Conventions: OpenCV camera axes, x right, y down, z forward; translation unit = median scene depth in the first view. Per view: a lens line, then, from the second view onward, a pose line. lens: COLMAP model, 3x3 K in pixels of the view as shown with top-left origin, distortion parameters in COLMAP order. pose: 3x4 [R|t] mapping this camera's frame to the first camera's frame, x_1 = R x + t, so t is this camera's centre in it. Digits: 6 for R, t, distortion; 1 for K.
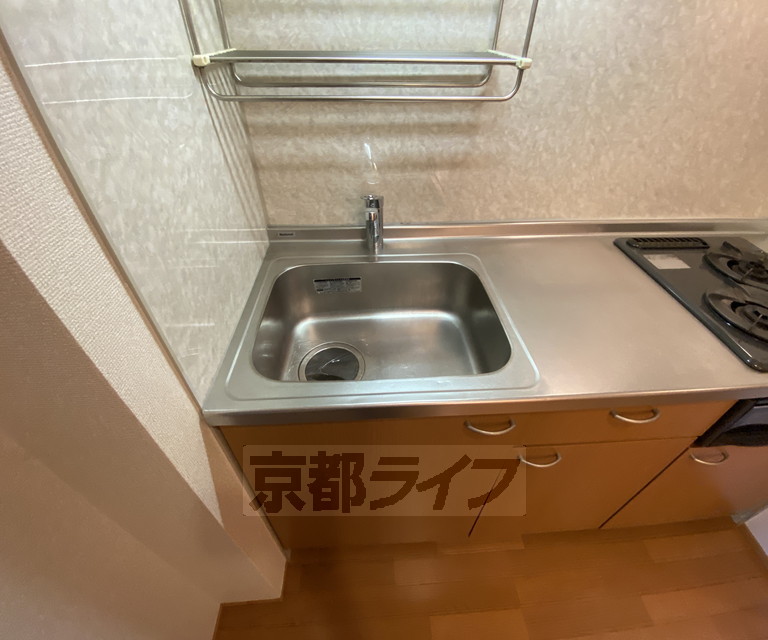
lens RADIAL K [[330.7, 0, 380.8], [0, 330.7, 310.6], [0, 0, 1]] dist [0.006086, -0.013214]
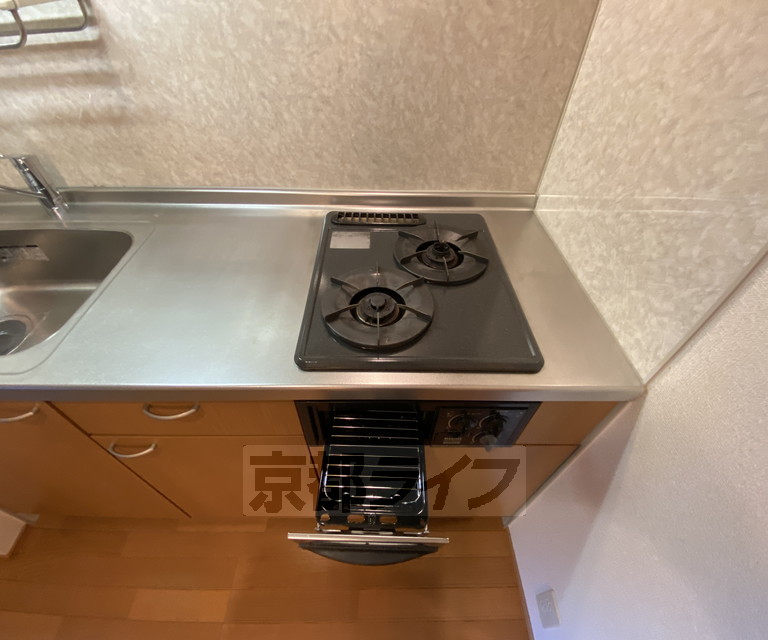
lens RADIAL K [[330.7, 0, 382.4], [0, 330.7, 324.2], [0, 0, 1]] dist [0.006086, -0.013214]
pose [[0.998143, 0.051989, -0.031757, 0.928698], [-0.047340, 0.990011, 0.132805, -0.042271], [0.038344, -0.131055, 0.990633, 0.066109]]
